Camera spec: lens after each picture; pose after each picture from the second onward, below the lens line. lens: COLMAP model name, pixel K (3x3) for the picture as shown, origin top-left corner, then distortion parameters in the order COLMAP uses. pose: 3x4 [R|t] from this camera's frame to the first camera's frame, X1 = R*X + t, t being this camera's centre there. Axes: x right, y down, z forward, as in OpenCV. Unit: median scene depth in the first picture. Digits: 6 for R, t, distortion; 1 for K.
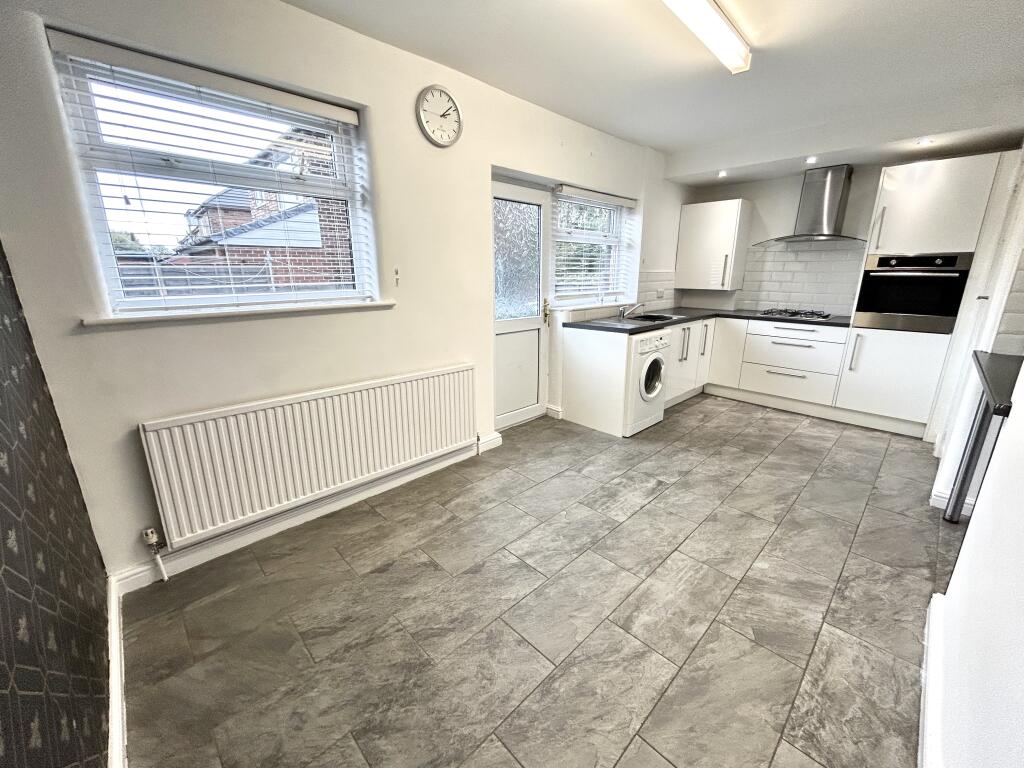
lens RADIAL K [[411.5, 0, 513.5], [0, 411.5, 379.5], [0, 0, 1]] dist [-0.000755, 0.000825]
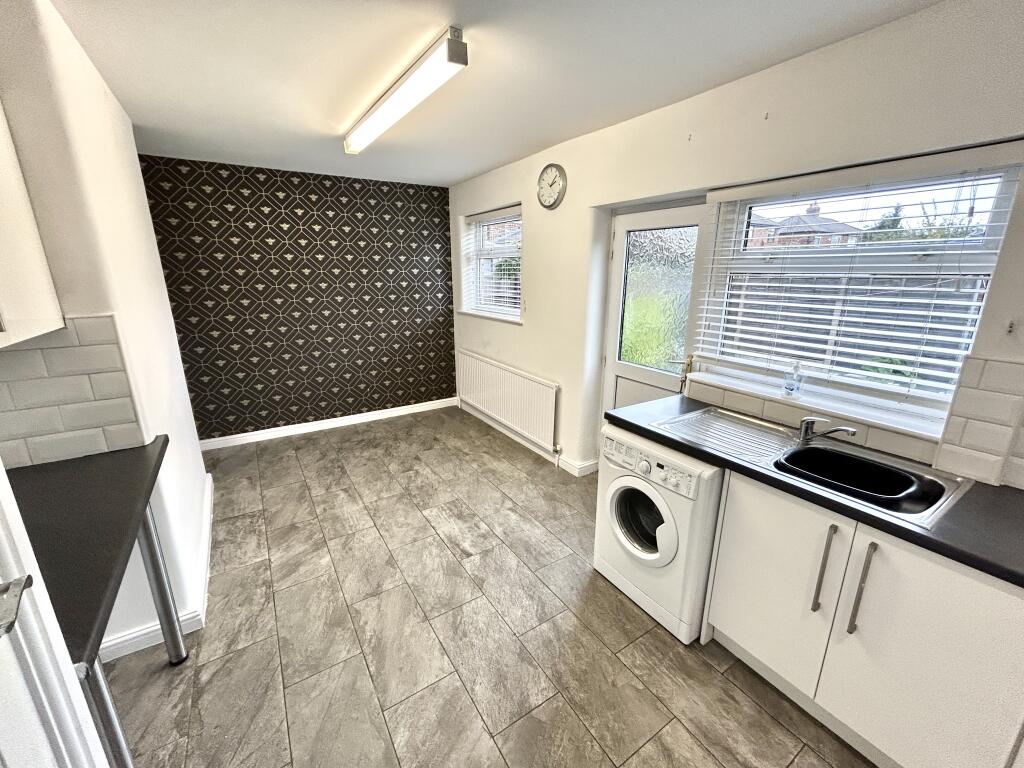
lens RADIAL K [[411.5, 0, 515.6], [0, 411.5, 385.2], [0, 0, 1]] dist [-0.000755, 0.000825]
pose [[-0.188913, 0.267838, -0.944762, 0.973896], [-0.248134, 0.917845, 0.309824, -0.352325], [0.950127, 0.292957, -0.106933, 0.975230]]
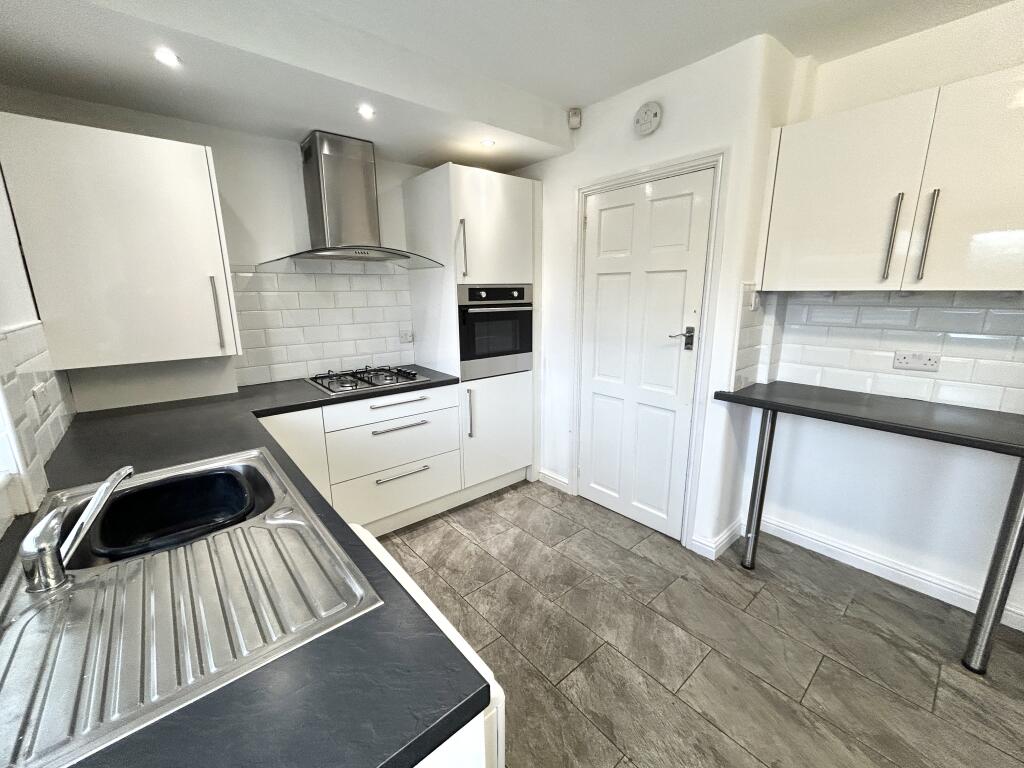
lens RADIAL K [[411.5, 0, 512.1], [0, 411.5, 383.1], [0, 0, 1]] dist [-0.000755, 0.000825]
pose [[0.061519, -0.220643, 0.973412, 0.144828], [0.260517, 0.945003, 0.197739, -0.295140], [-0.963507, 0.241425, 0.115617, 0.992590]]
